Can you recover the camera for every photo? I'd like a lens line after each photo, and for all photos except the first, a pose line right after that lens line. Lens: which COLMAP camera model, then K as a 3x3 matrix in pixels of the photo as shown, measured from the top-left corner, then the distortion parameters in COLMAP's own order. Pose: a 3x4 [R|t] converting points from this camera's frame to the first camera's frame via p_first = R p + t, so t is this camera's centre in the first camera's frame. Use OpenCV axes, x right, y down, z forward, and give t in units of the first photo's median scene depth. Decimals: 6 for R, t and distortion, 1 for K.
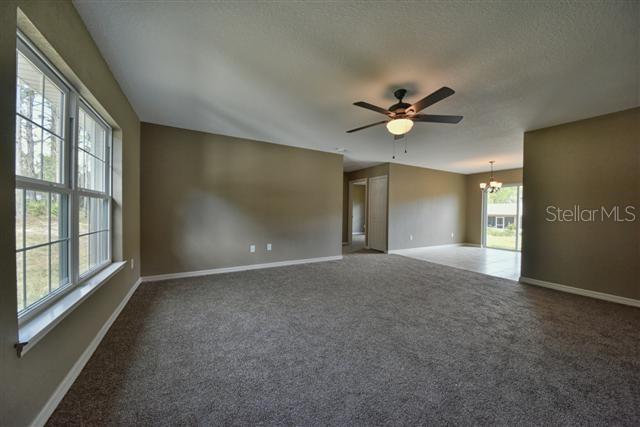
lens RADIAL K [[224.8, 0, 320.0], [0, 224.8, 213.5], [0, 0, 1]] dist [0.000169, -0.000017]
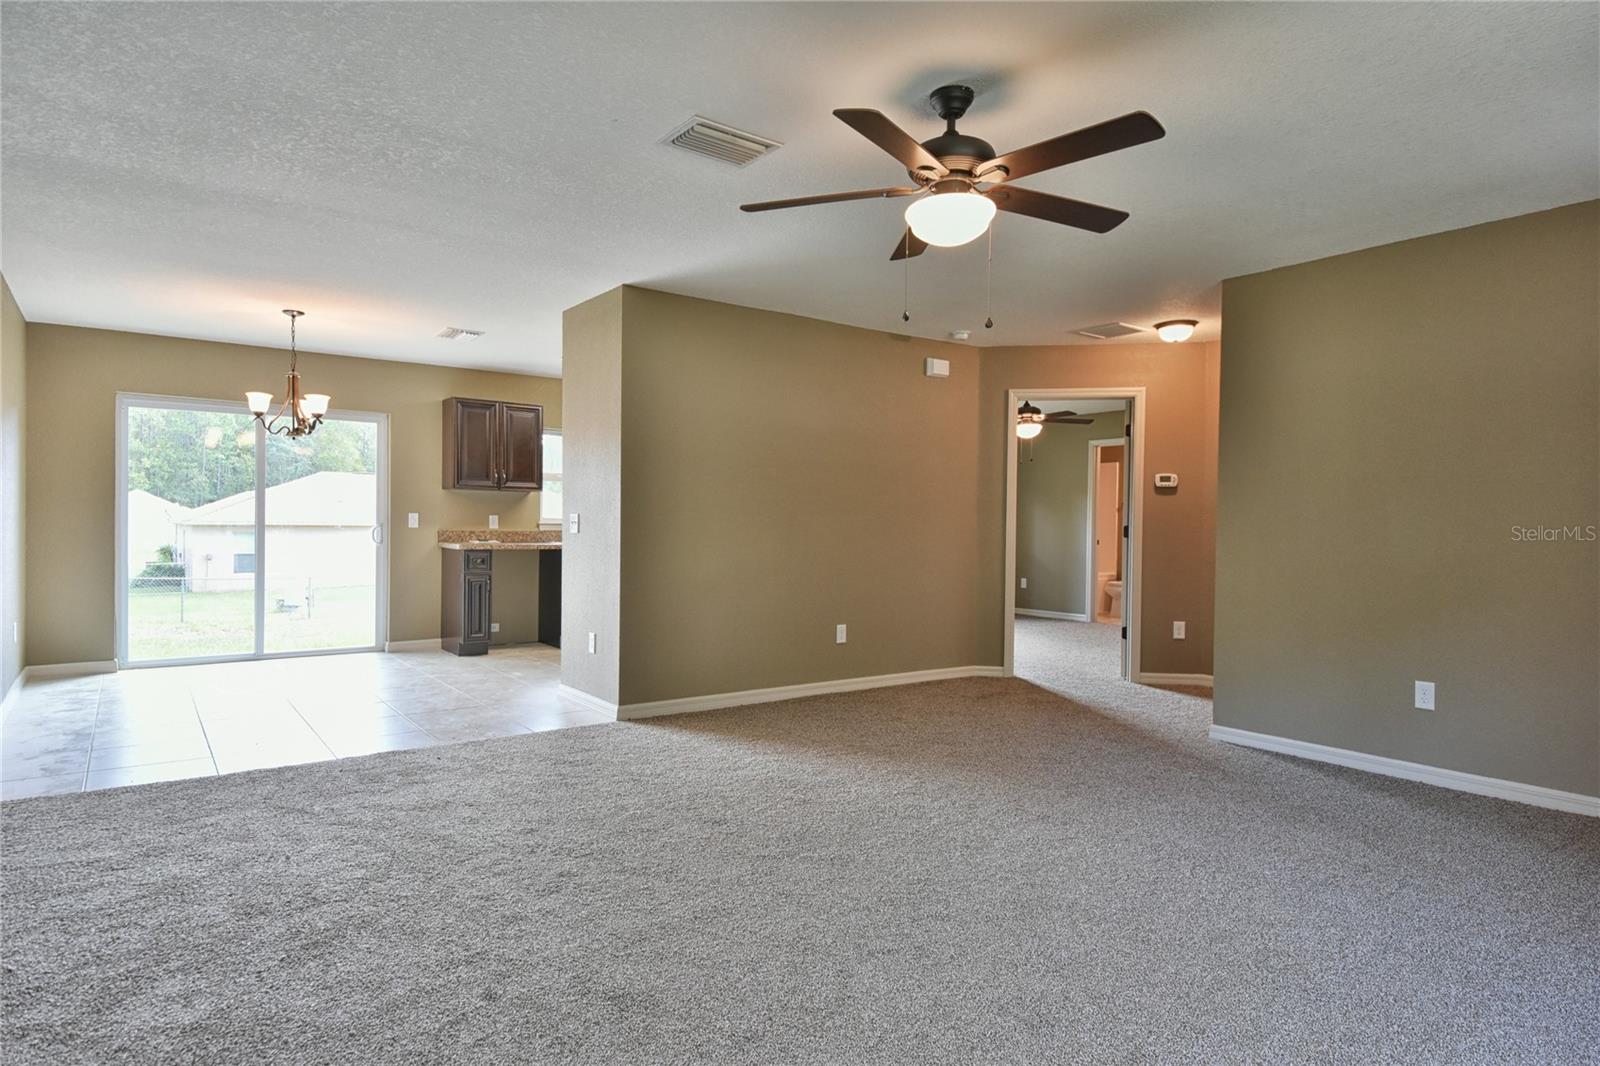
lens RADIAL K [[905.8, 0, 800.0], [0, 905.8, 533.0], [0, 0, 1]] dist [0.000979, 0.000072]
pose [[-0.129975, -0.026944, 0.991151, -0.237862], [0.000884, 0.999627, 0.027290, -0.008981], [-0.991517, 0.004423, -0.129903, 0.438663]]
